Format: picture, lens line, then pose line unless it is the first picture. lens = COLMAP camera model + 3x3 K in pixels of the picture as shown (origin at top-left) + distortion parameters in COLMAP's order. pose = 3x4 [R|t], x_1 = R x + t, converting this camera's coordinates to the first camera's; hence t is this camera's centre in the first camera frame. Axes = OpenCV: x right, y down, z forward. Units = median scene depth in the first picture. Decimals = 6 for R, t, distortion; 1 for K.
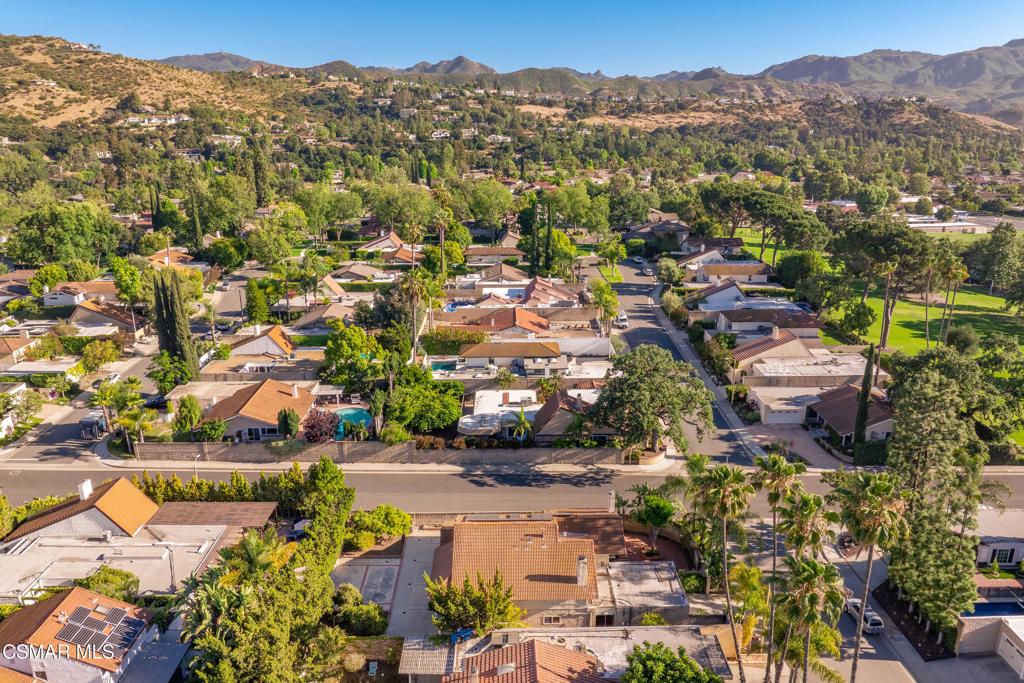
lens RADIAL K [[727.5, 0, 514.7], [0, 727.5, 340.5], [0, 0, 1]] dist [-0.040973, 0.017421]
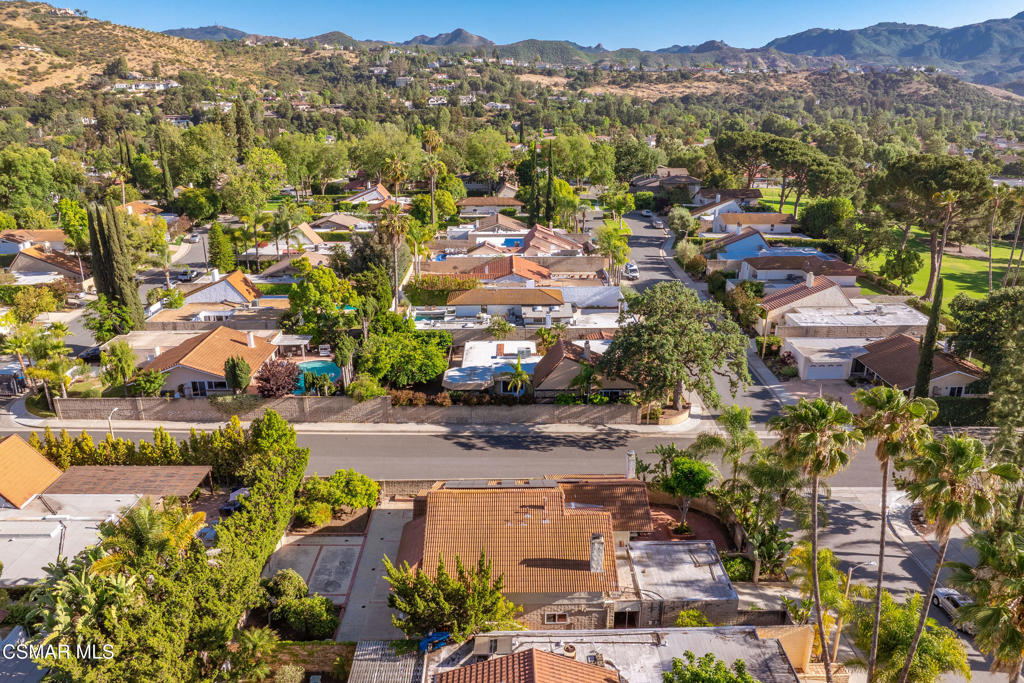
lens RADIAL K [[727.5, 0, 513.0], [0, 727.5, 339.3], [0, 0, 1]] dist [-0.040973, 0.017421]
pose [[0.999998, -0.000111, -0.001987, 0.003775], [0.000168, 0.999596, 0.028419, 0.035372], [0.001983, -0.028419, 0.999594, 0.120733]]
